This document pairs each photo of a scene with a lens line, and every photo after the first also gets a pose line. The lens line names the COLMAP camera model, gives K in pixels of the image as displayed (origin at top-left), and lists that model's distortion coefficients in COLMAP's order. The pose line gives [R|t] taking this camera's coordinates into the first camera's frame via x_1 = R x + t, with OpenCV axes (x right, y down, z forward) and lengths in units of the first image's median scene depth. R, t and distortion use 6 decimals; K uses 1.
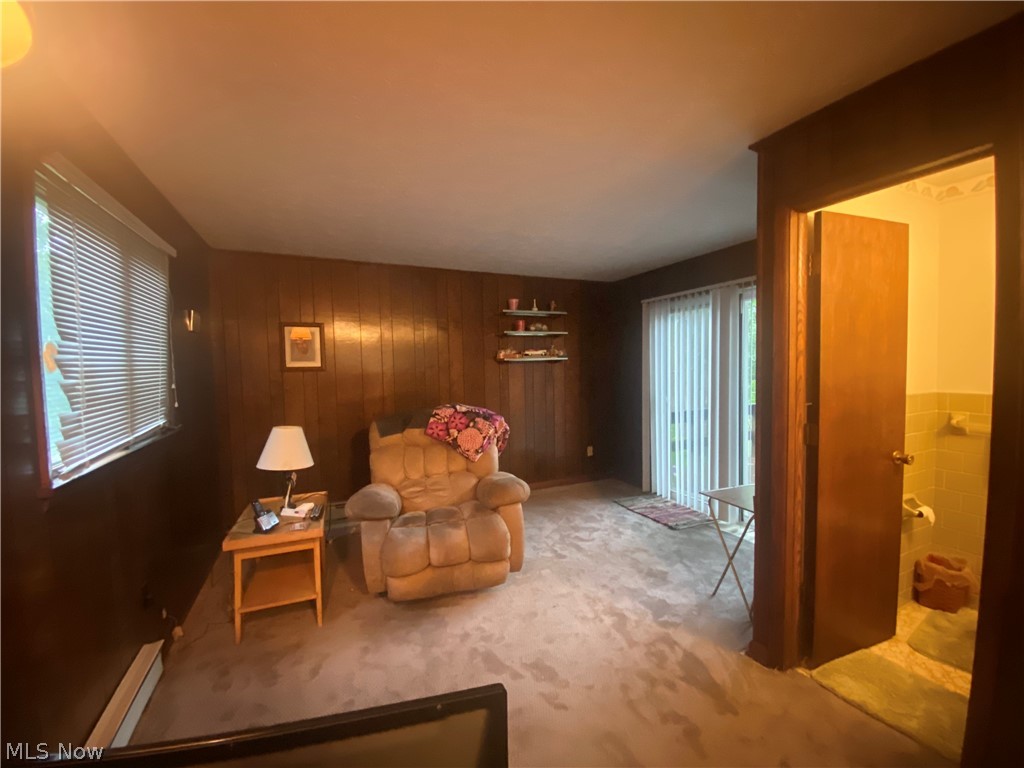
lens RADIAL K [[409.9, 0, 513.1], [0, 409.9, 385.2], [0, 0, 1]] dist [0.001503, -0.013759]
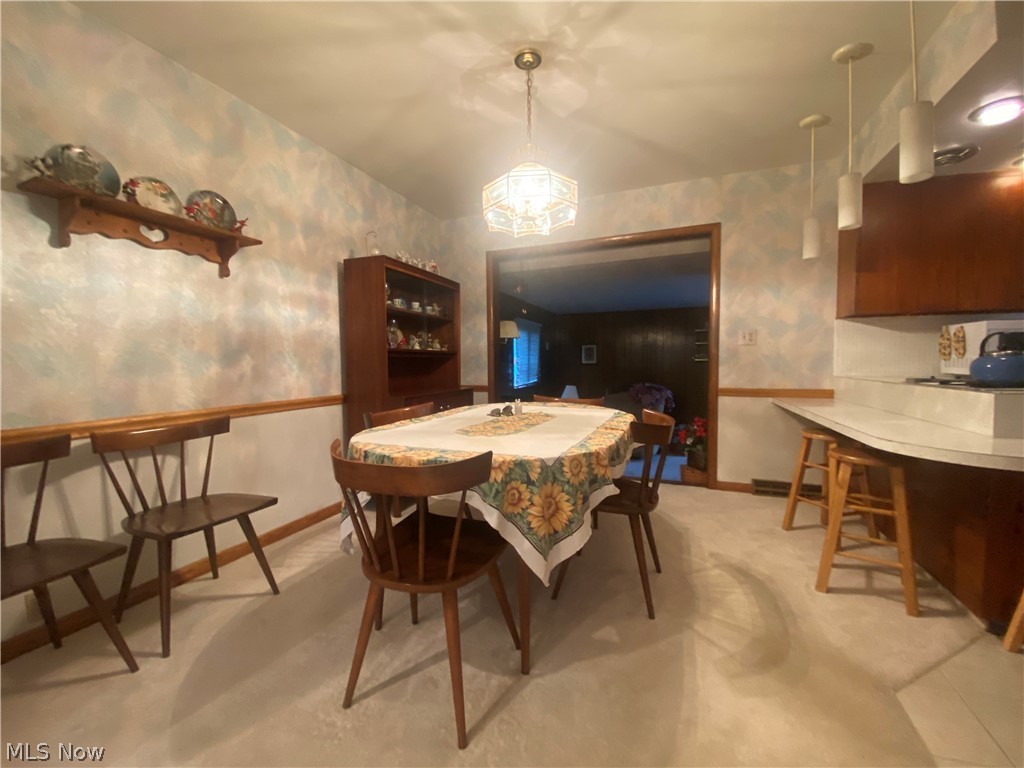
lens RADIAL K [[409.9, 0, 513.1], [0, 409.9, 385.2], [0, 0, 1]] dist [0.001503, -0.013759]
pose [[0.701972, 0.051774, -0.710320, 1.036695], [-0.044321, 0.998597, 0.028986, 0.035534], [0.710824, 0.011135, 0.703282, -1.106482]]
